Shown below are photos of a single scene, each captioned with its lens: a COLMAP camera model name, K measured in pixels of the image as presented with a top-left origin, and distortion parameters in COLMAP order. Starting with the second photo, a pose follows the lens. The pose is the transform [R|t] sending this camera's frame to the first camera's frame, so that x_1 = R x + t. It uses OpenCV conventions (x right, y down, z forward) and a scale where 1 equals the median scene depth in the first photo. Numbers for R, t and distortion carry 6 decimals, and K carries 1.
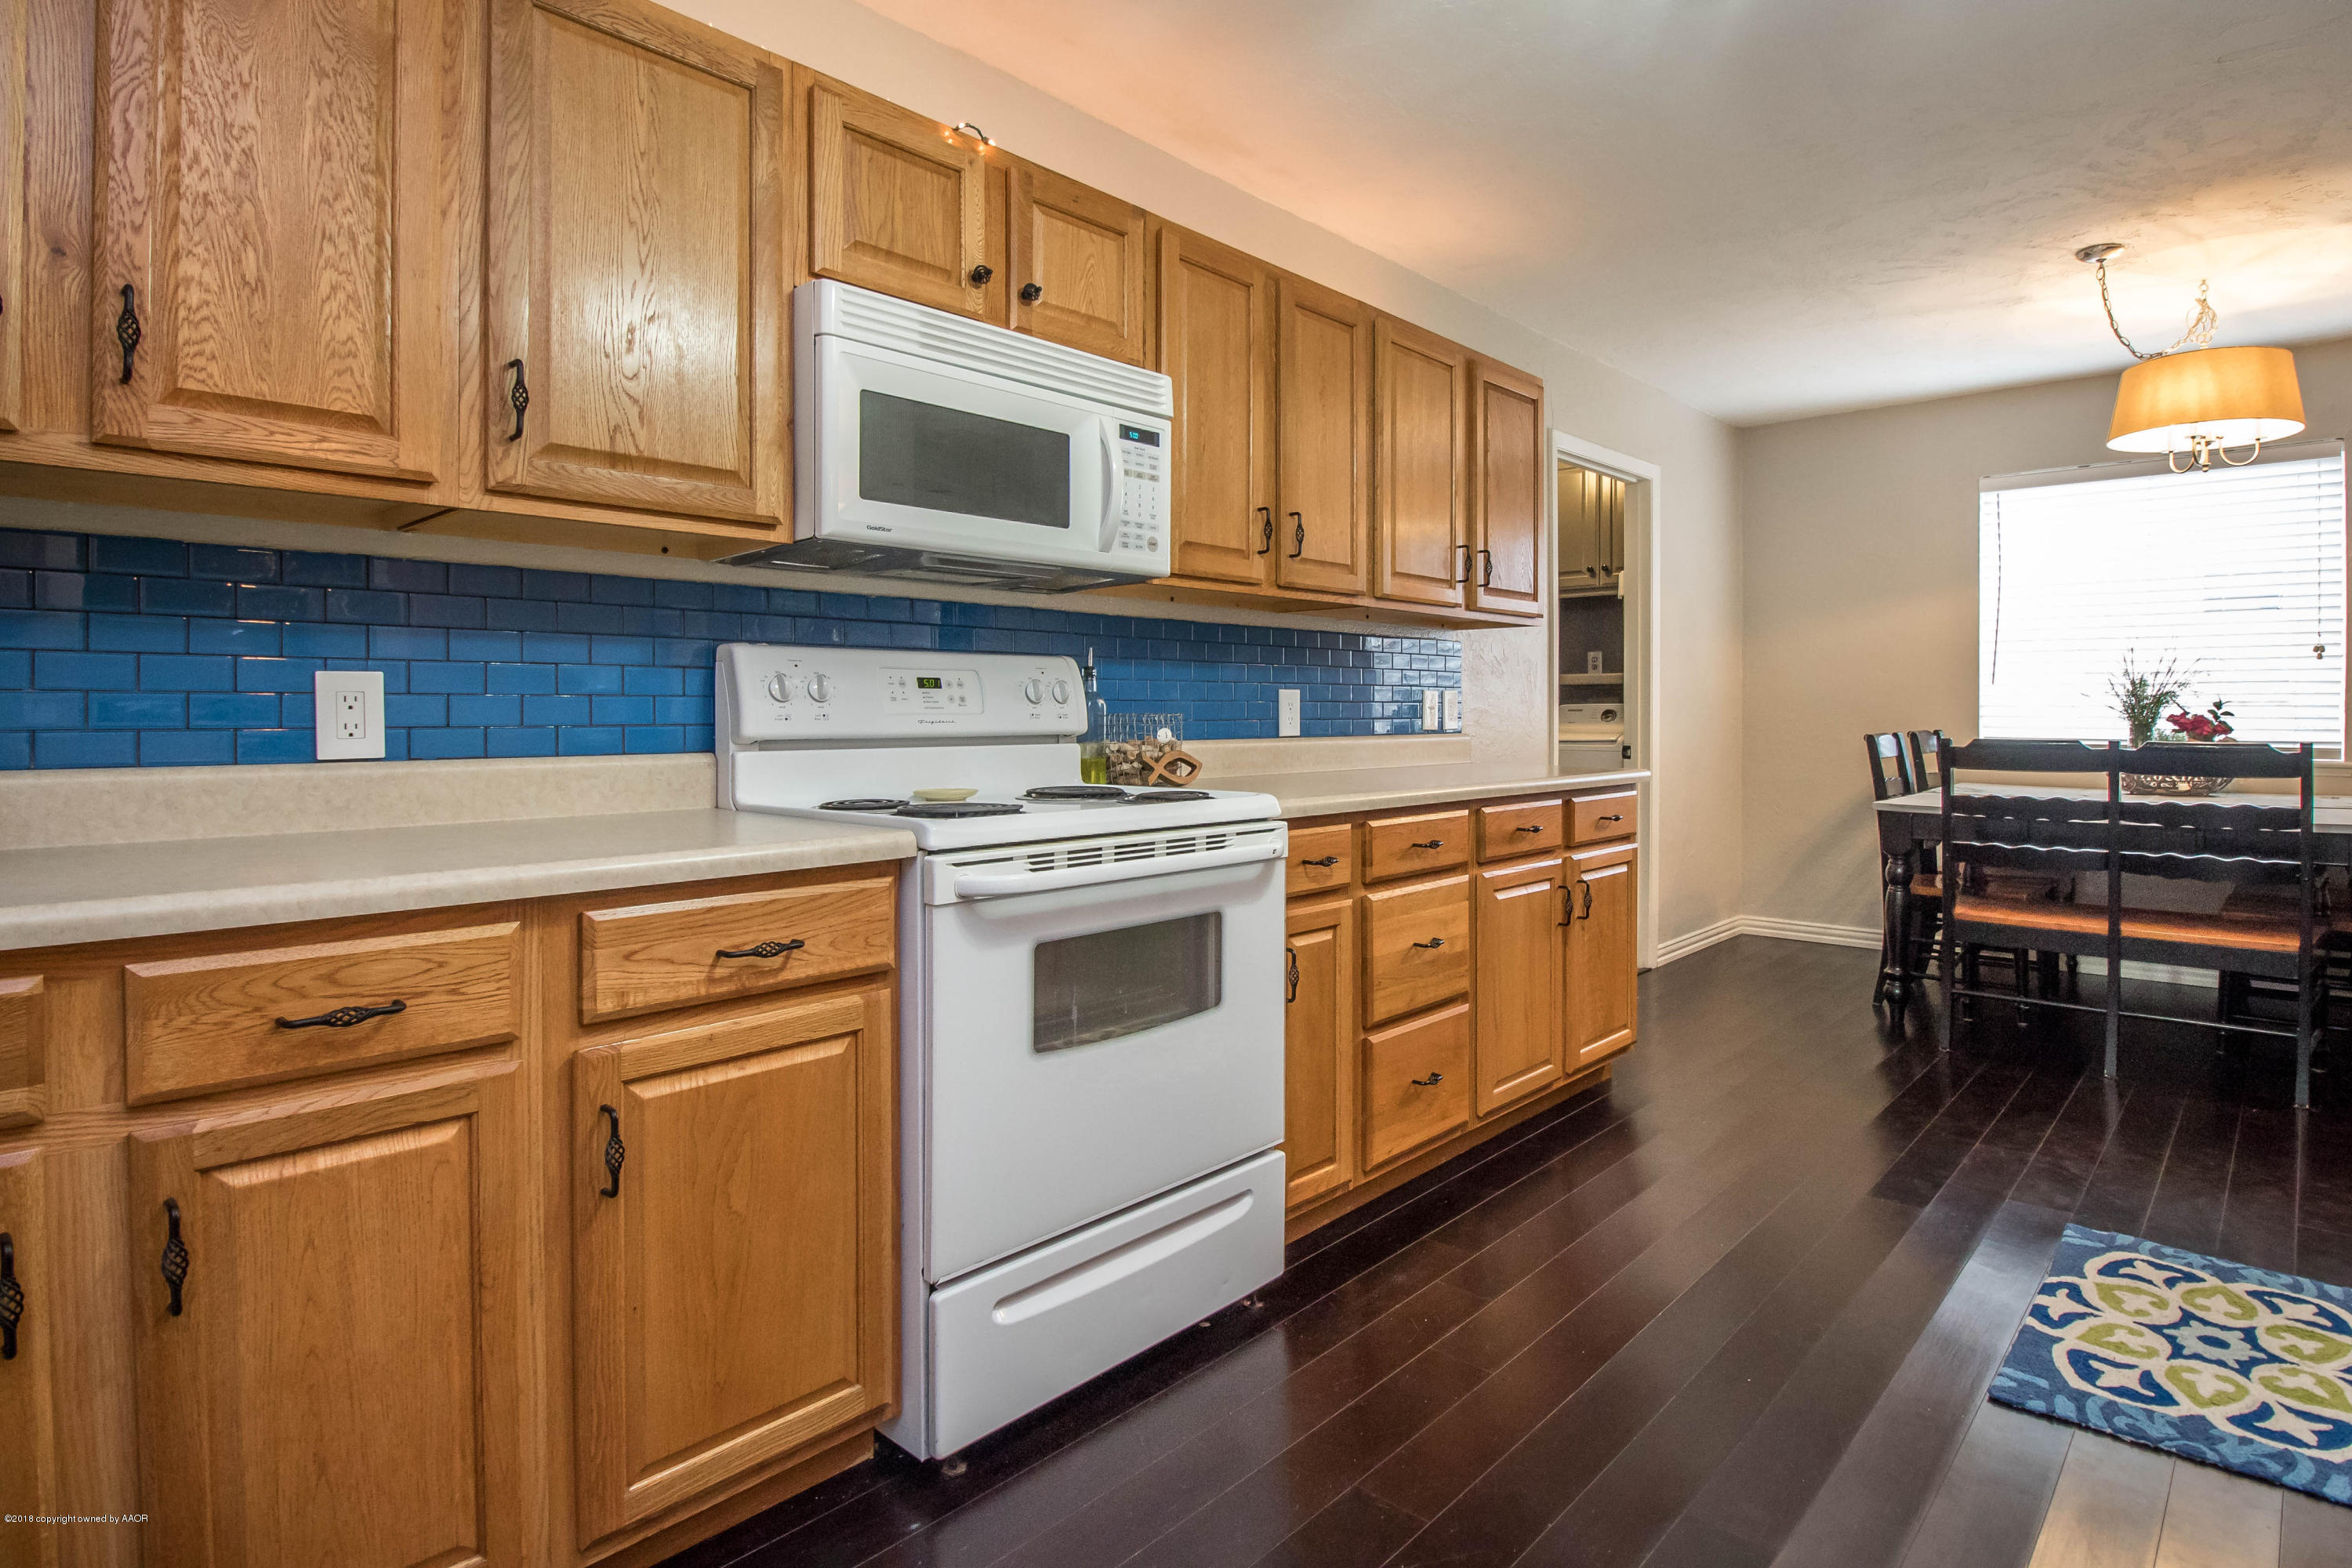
lens RADIAL K [[1112.3, 0, 1165.0], [0, 1112.3, 704.6], [0, 0, 1]] dist [-0.007900, -0.002605]
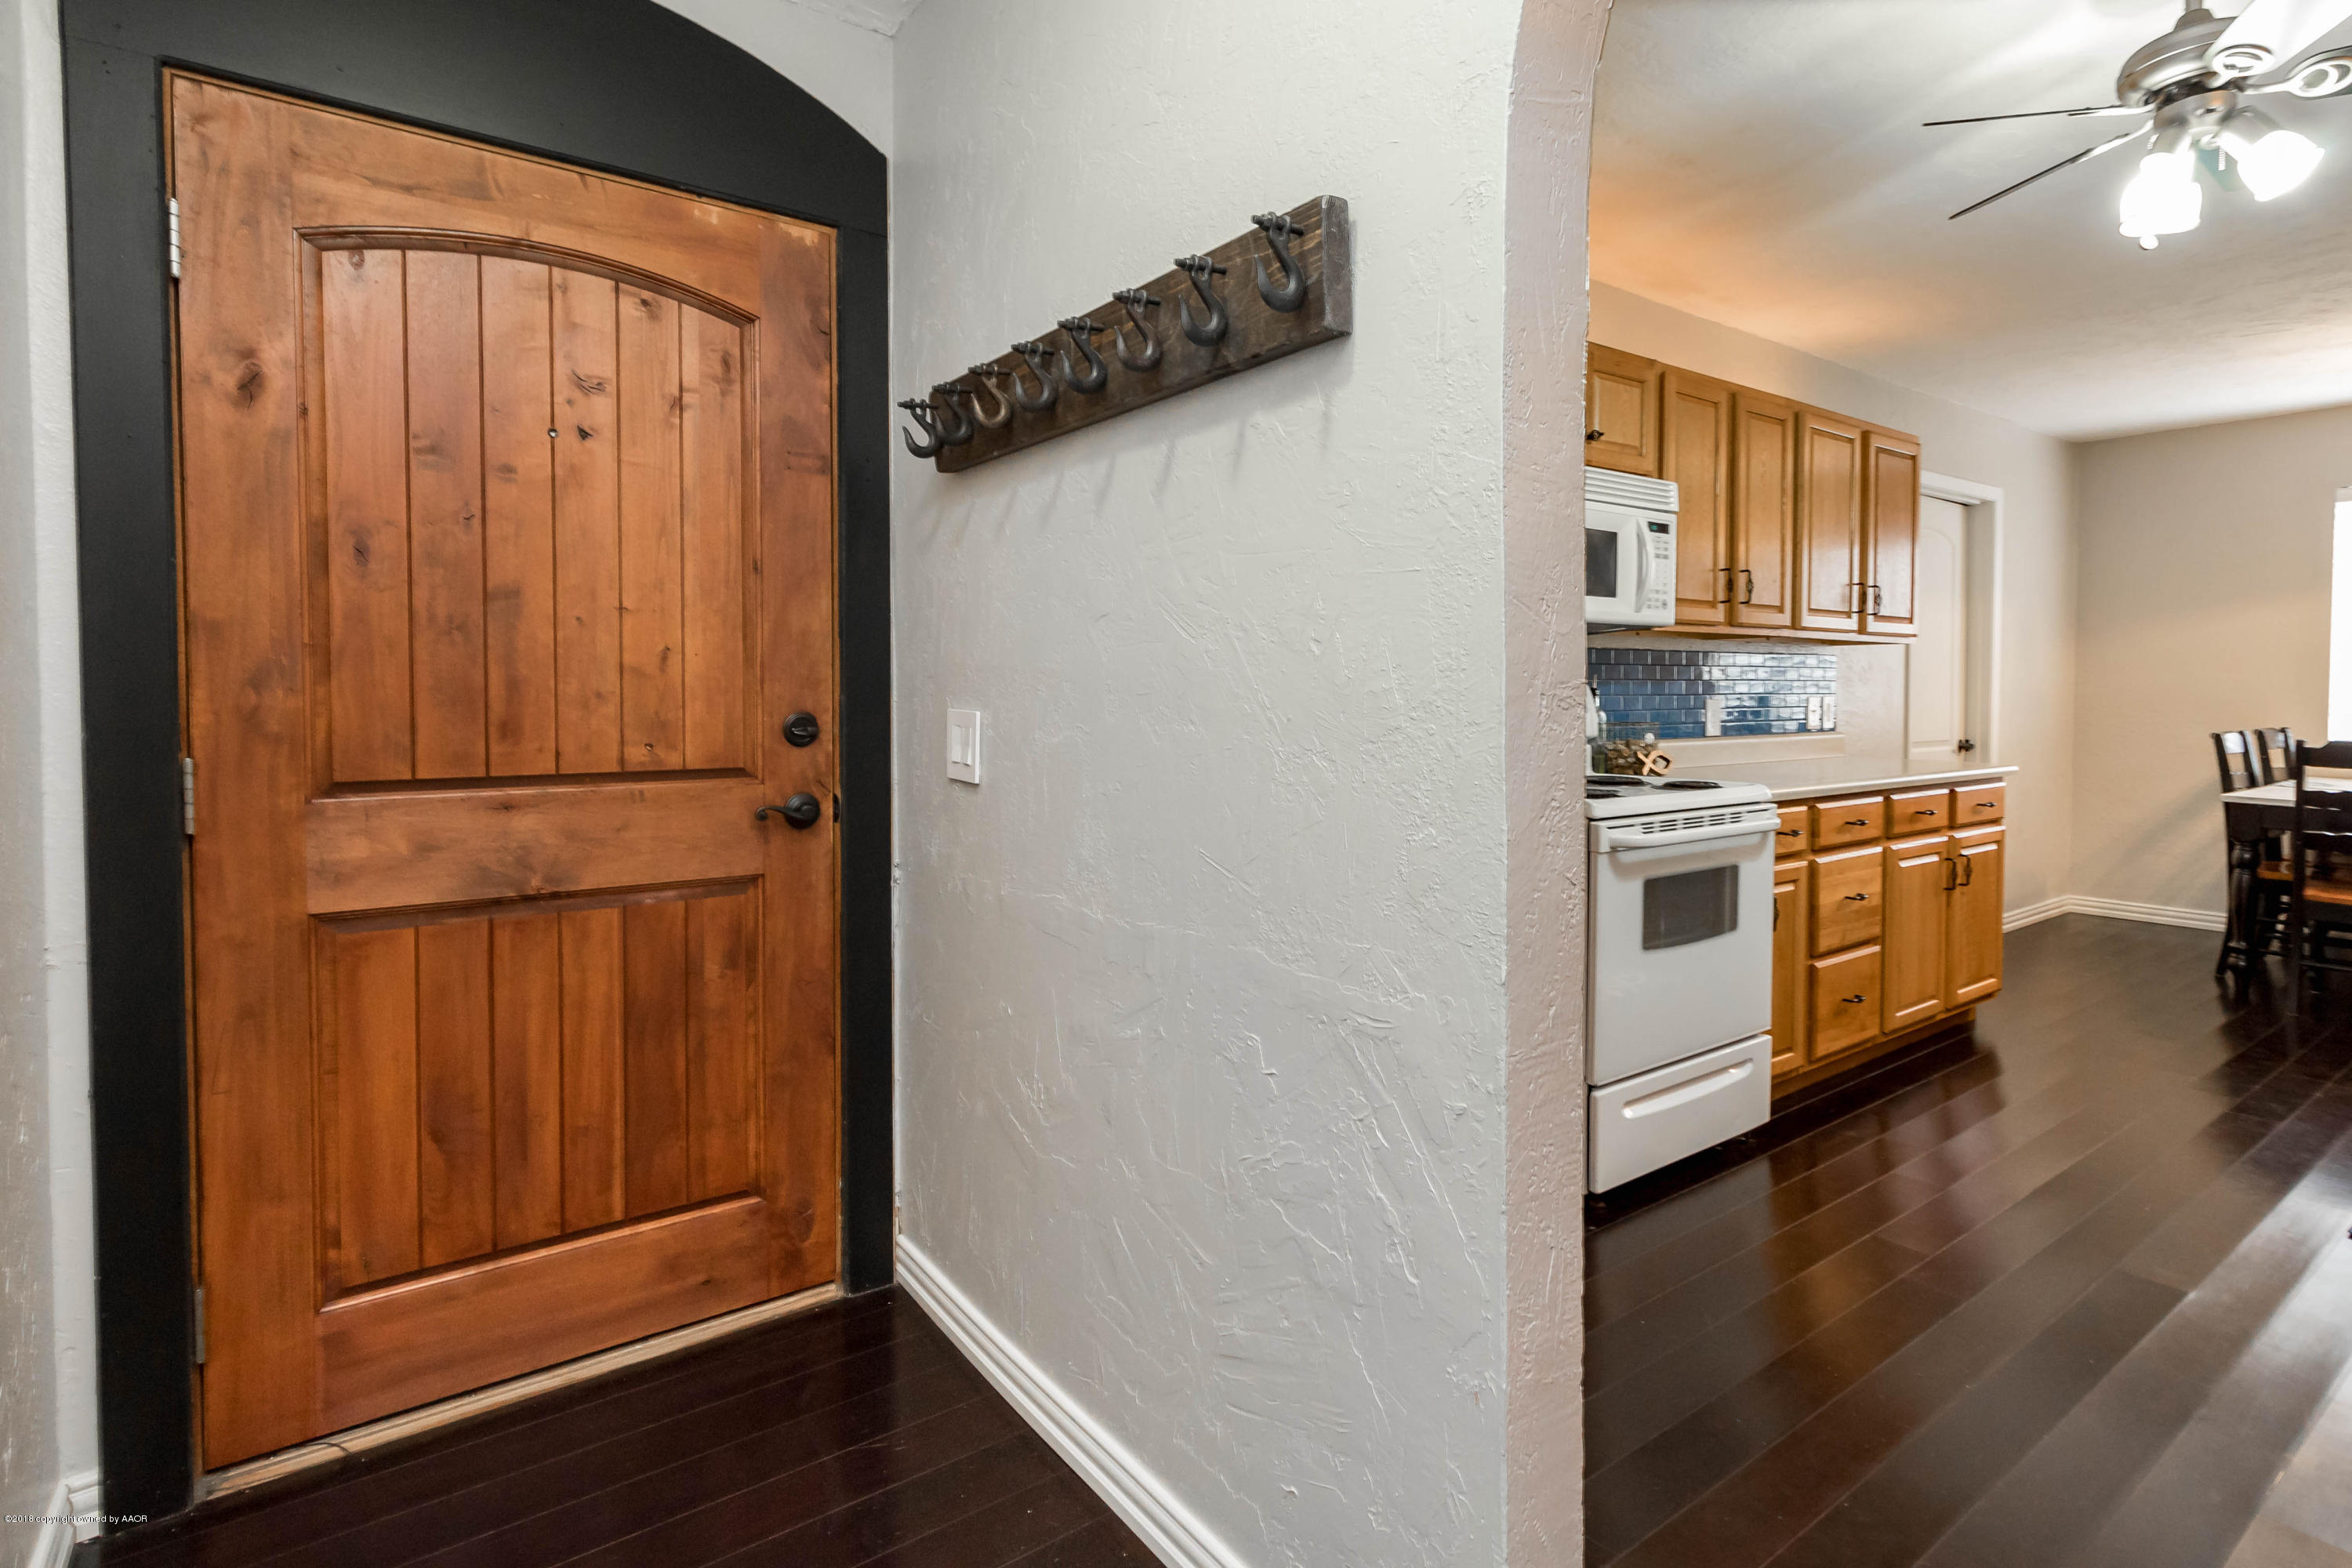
lens RADIAL K [[1112.3, 0, 1129.3], [0, 1112.3, 704.0], [0, 0, 1]] dist [-0.007900, -0.002605]
pose [[0.983120, 0.005181, -0.182890, -0.352874], [-0.000468, 0.999667, 0.025805, -0.045996], [0.182962, -0.025283, 0.982795, -0.424341]]
